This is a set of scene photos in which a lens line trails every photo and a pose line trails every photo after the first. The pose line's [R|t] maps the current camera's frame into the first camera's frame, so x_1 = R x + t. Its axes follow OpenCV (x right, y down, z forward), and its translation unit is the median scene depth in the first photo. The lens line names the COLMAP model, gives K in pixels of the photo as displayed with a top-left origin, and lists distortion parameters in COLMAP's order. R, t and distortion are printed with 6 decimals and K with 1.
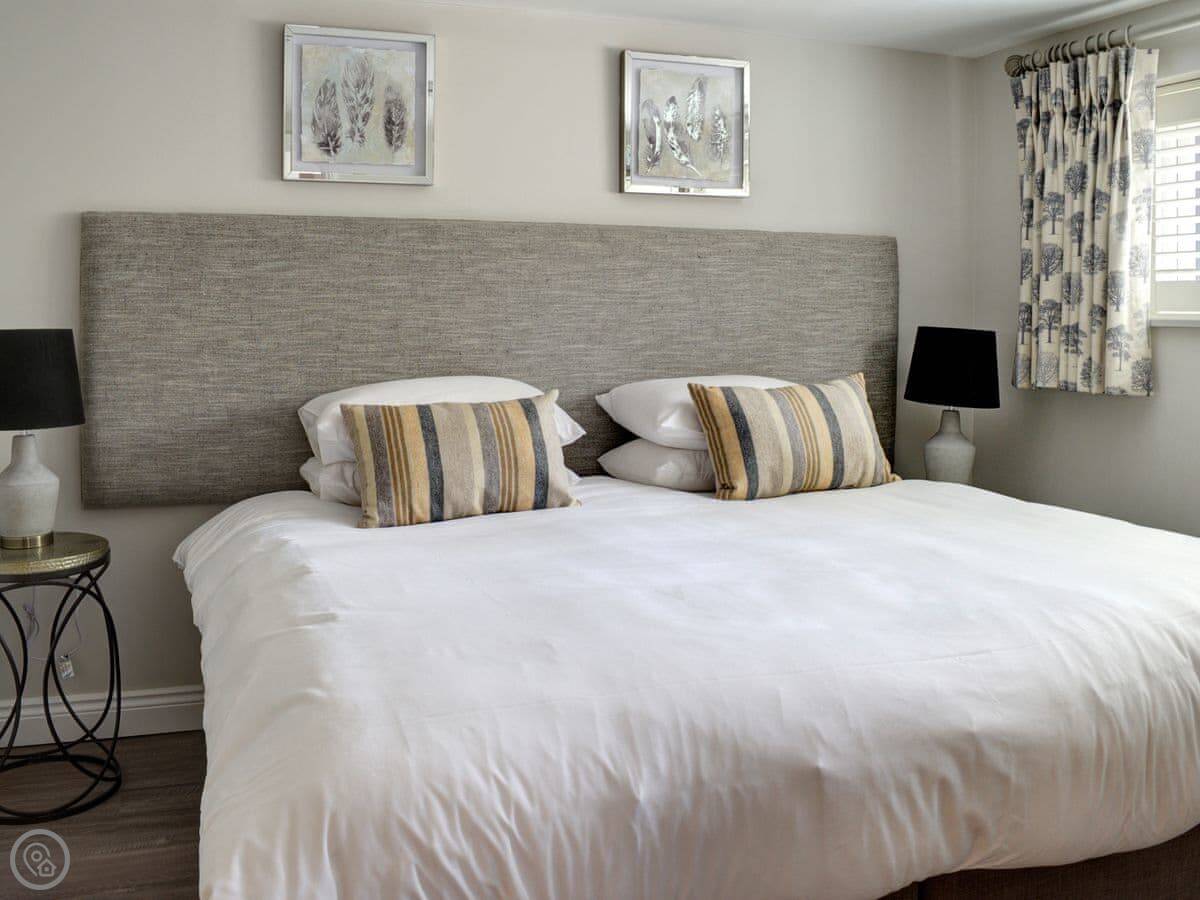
lens RADIAL K [[1727.8, 0, 607.3], [0, 1727.8, 451.6], [0, 0, 1]] dist [-0.145537, 0.000000]
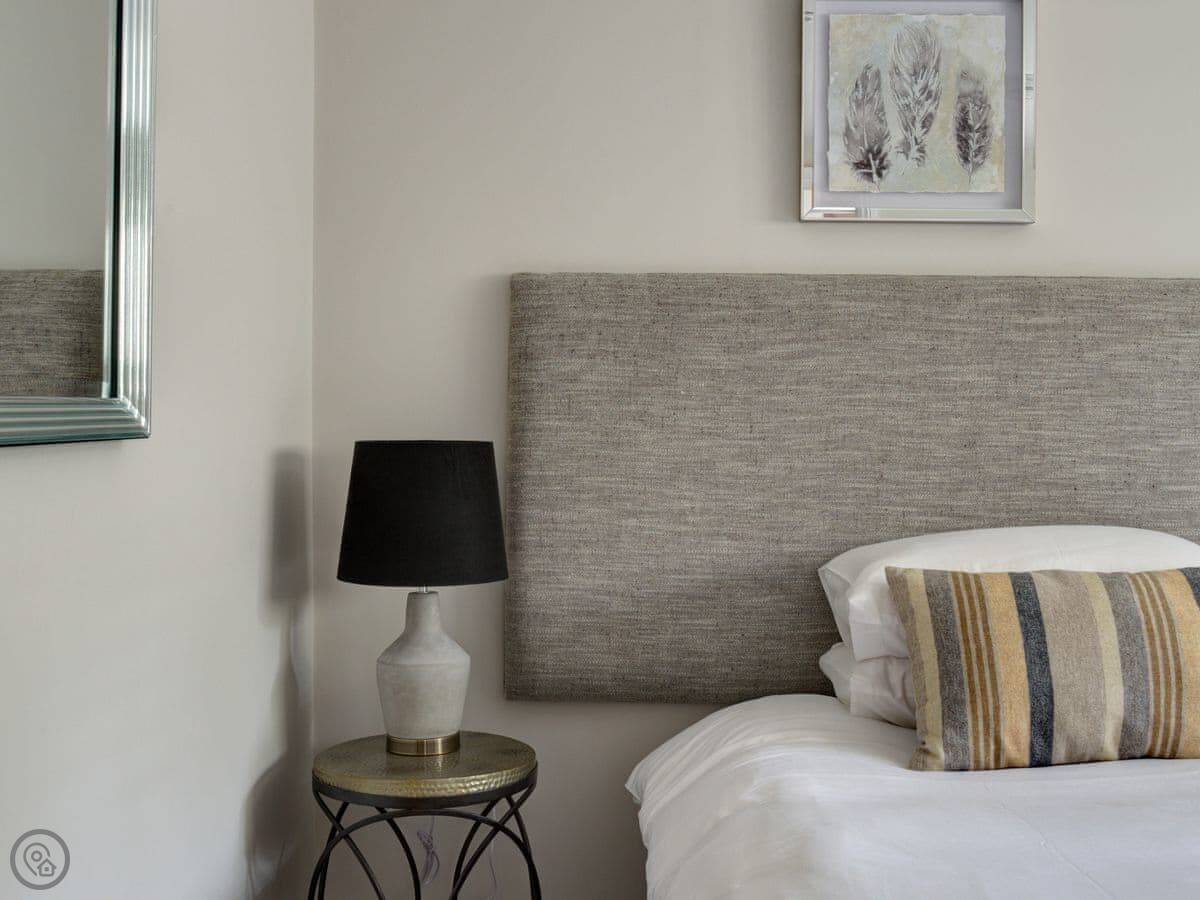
lens RADIAL K [[1727.8, 0, 597.6], [0, 1727.8, 449.0], [0, 0, 1]] dist [-0.145537, 0.000000]
pose [[0.953673, 0.007742, -0.300746, -0.067448], [-0.025151, 0.998221, -0.054060, -0.034684], [0.299792, 0.059120, 0.952171, 0.370493]]
